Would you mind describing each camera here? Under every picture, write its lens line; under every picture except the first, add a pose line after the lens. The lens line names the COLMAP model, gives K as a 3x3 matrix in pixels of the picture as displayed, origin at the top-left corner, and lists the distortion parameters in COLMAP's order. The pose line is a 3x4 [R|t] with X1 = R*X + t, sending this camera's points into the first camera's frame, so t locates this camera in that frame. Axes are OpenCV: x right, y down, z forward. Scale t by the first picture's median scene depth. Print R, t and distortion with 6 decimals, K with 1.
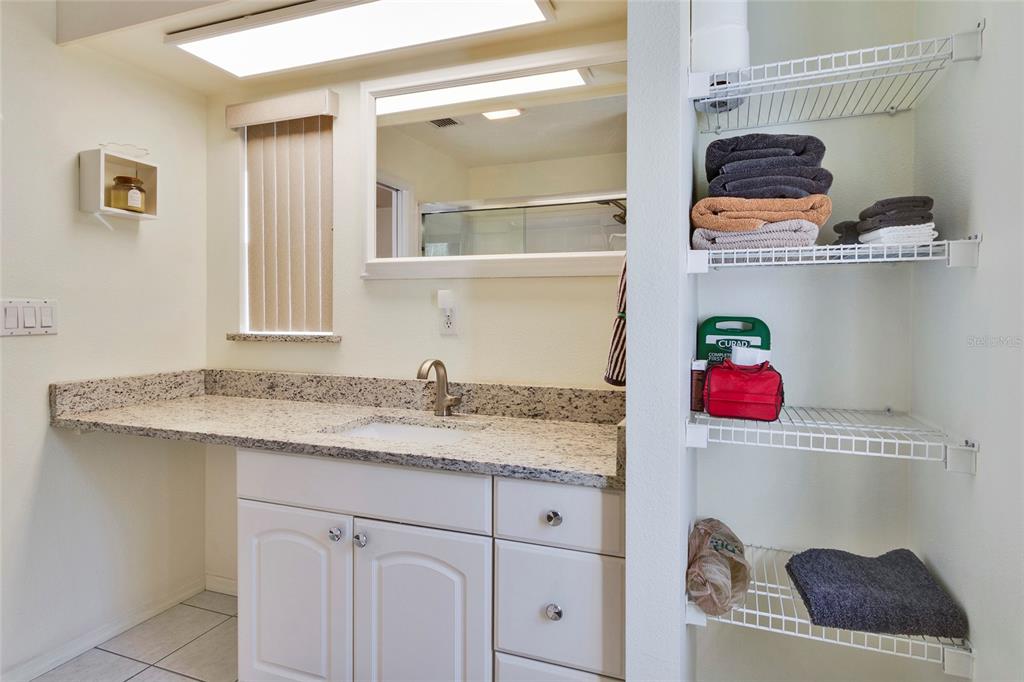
lens RADIAL K [[538.9, 0, 514.4], [0, 538.9, 324.1], [0, 0, 1]] dist [-0.000440, -0.000090]
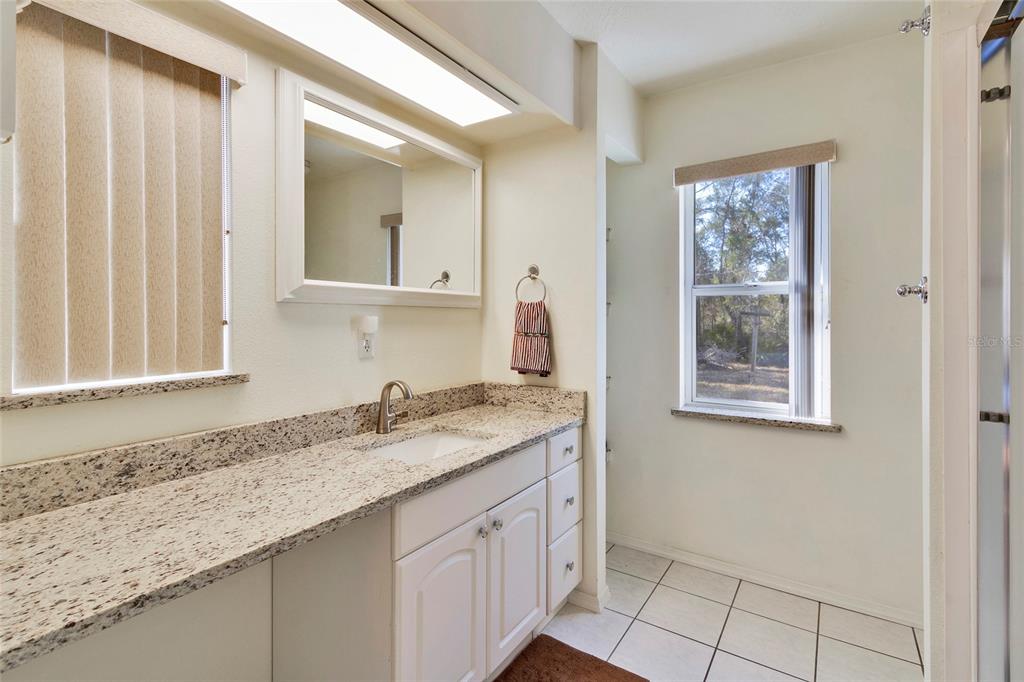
lens RADIAL K [[487.3, 0, 510.9], [0, 487.3, 321.0], [0, 0, 1]] dist [0.001386, -0.000167]
pose [[0.242673, -0.013667, 0.970012, -0.951467], [0.015644, 0.999826, 0.010173, -0.056931], [-0.969982, 0.012706, 0.242844, 0.478167]]
